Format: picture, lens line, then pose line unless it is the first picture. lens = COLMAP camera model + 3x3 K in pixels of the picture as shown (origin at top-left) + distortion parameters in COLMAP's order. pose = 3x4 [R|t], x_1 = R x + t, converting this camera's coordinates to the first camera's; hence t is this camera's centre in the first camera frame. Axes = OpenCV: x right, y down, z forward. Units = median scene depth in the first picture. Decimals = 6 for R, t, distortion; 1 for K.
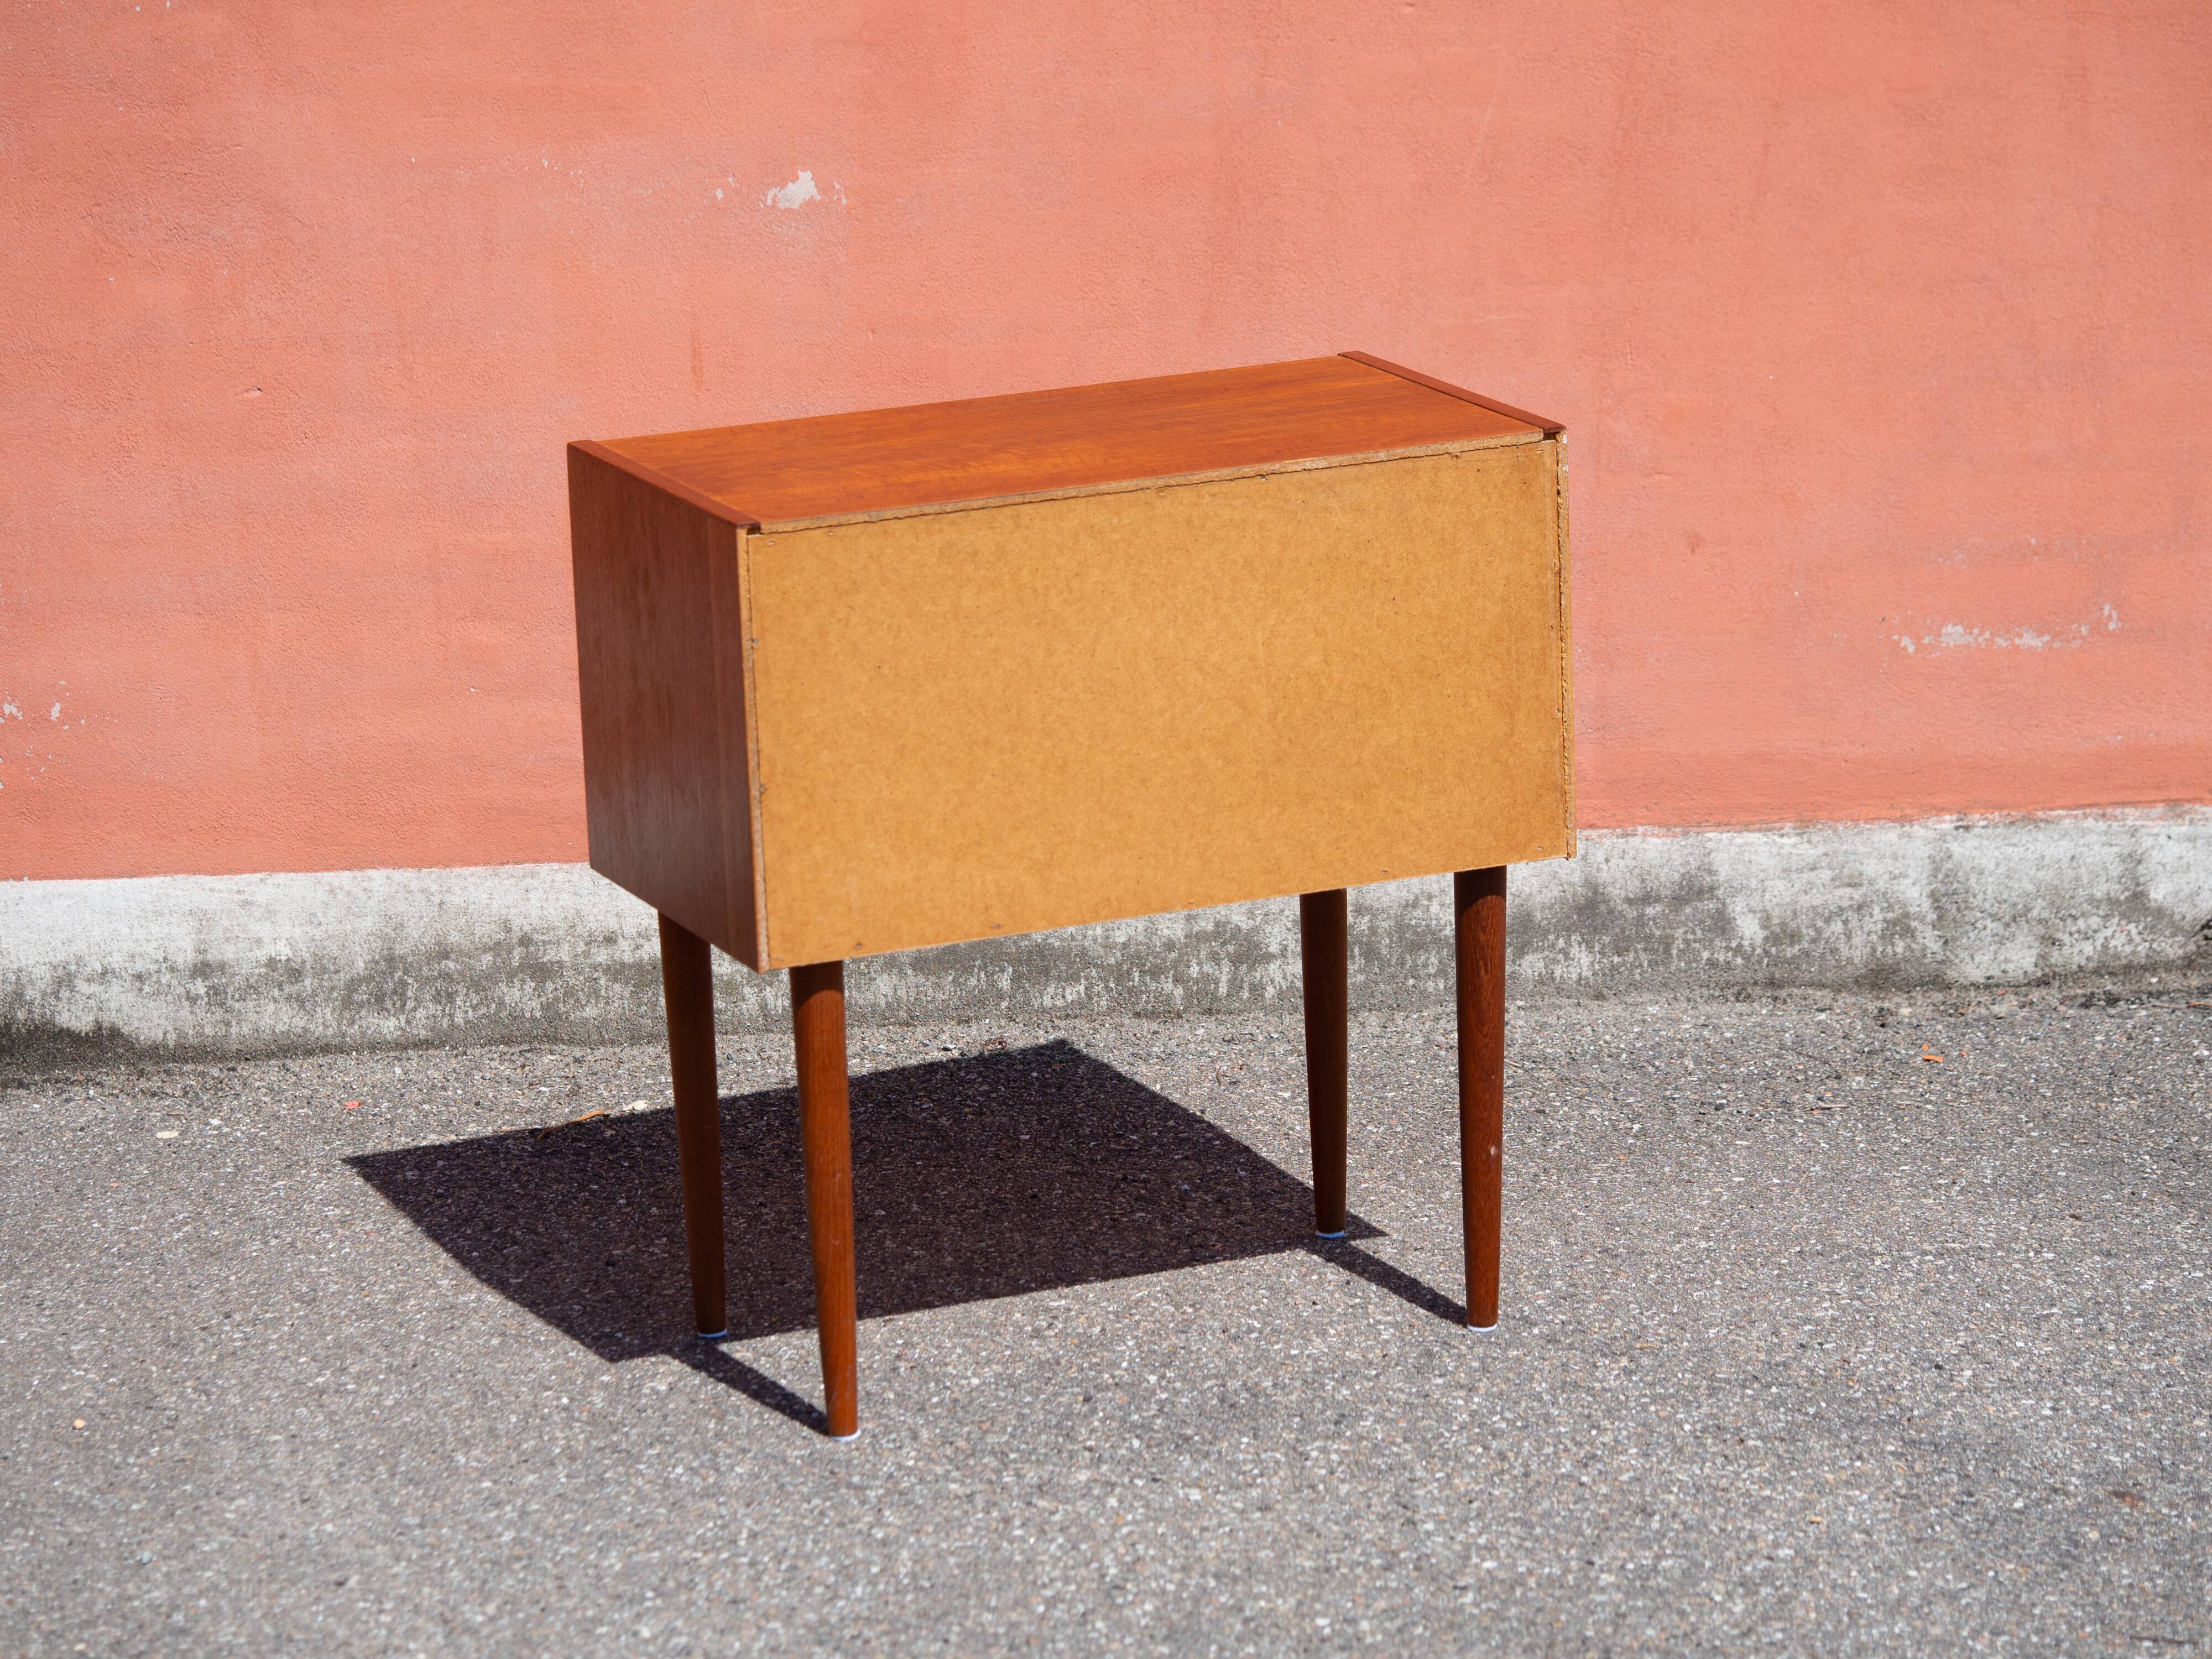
lens RADIAL K [[7869.0, 0, 1106.0], [0, 7869.0, 829.5], [0, 0, 1]] dist [-0.050170, 2.036467]
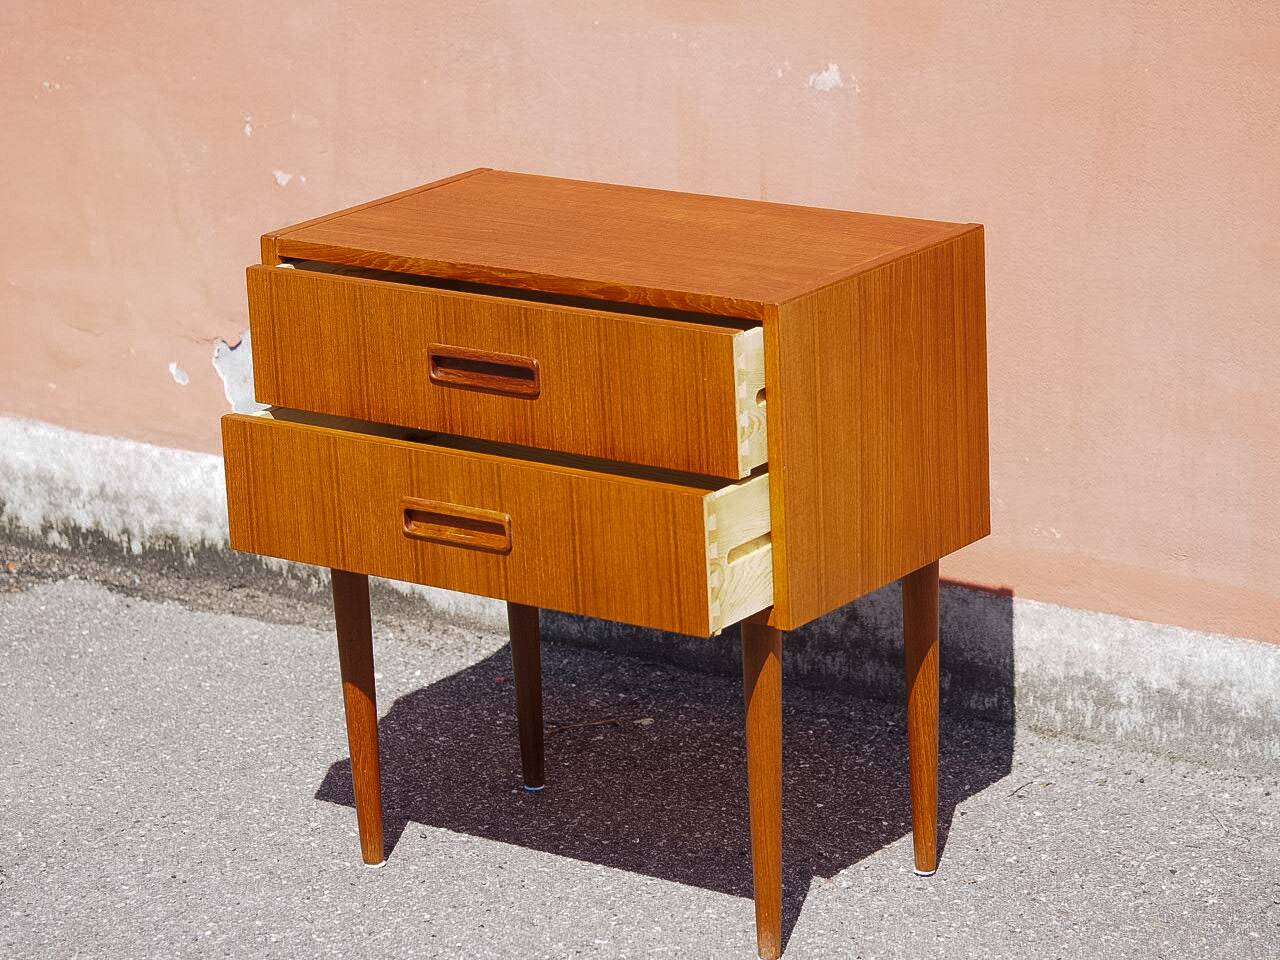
lens RADIAL K [[4553.5, 0, 640.0], [0, 4553.5, 480.0], [0, 0, 1]] dist [-0.050170, 2.036467]
pose [[0.805048, 0.171195, -0.567970, 0.378686], [-0.140870, 0.985236, 0.097296, -0.082694], [0.576241, 0.001682, 0.817278, 0.339503]]
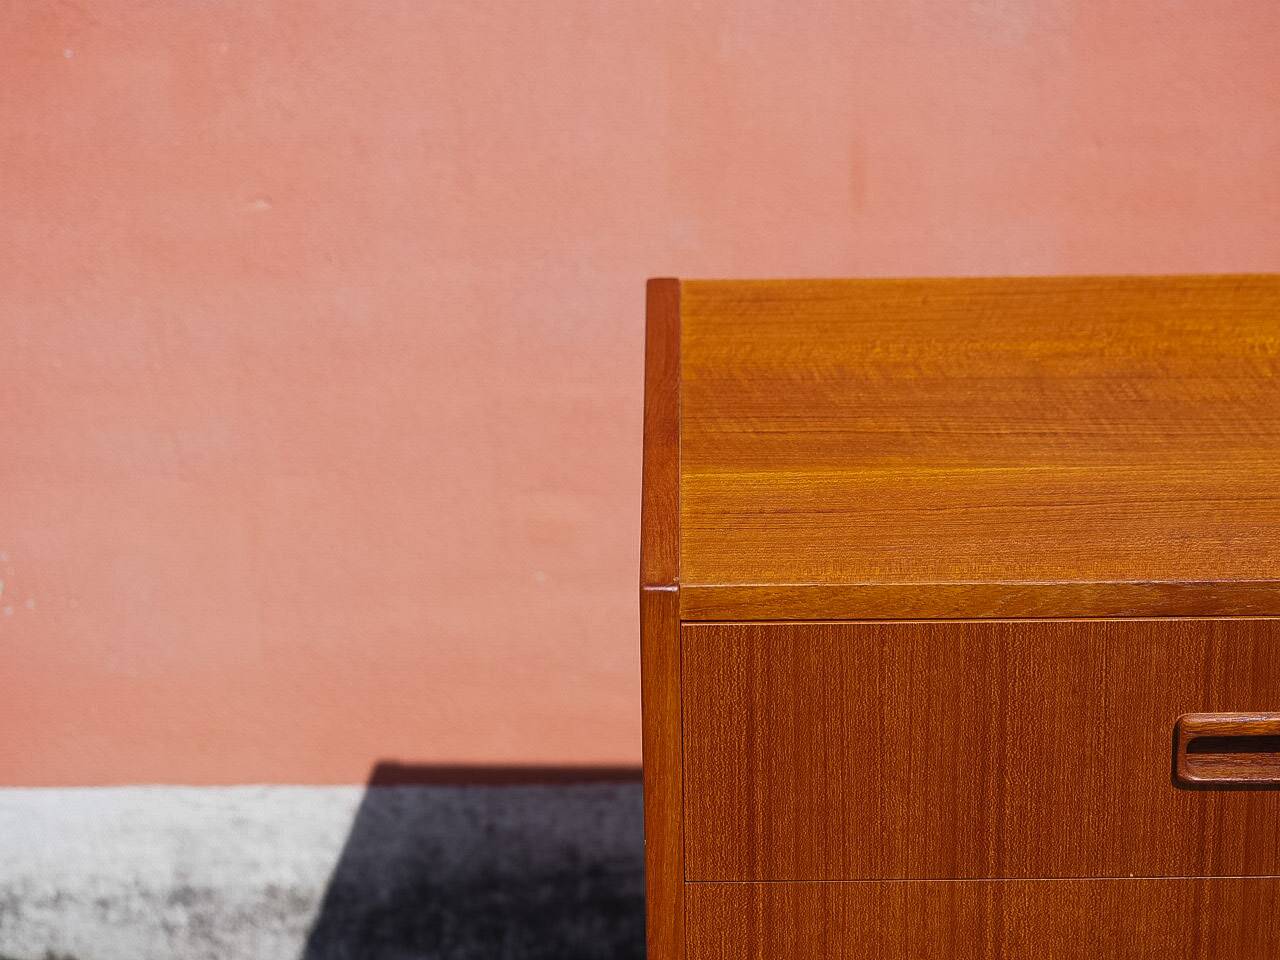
lens RADIAL K [[4553.5, 0, 640.0], [0, 4553.5, 480.0], [0, 0, 1]] dist [-0.050170, 2.036467]
pose [[0.999659, 0.026047, 0.001872, -0.071265], [-0.025889, 0.979127, 0.201596, -0.115478], [0.003418, -0.201576, 0.979467, 0.563756]]
